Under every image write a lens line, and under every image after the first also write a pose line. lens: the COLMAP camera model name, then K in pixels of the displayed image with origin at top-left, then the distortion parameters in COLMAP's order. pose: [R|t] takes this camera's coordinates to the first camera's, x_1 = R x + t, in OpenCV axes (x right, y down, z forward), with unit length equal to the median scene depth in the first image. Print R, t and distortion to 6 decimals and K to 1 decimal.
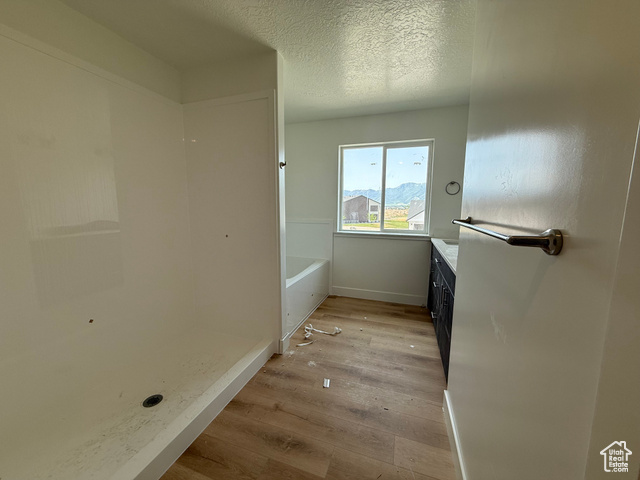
lens RADIAL K [[254.2, 0, 320.0], [0, 254.2, 240.0], [0, 0, 1]] dist [0.000309, -0.000043]
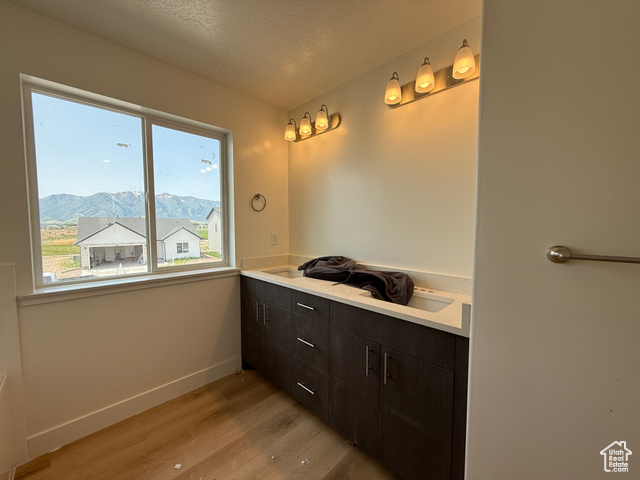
lens RADIAL K [[254.2, 0, 320.0], [0, 254.2, 240.0], [0, 0, 1]] dist [0.000309, -0.000043]
pose [[0.449509, -0.057391, 0.891430, -0.085915], [0.118668, 0.992926, 0.004086, -0.068467], [-0.885358, 0.103948, 0.453139, 0.461304]]
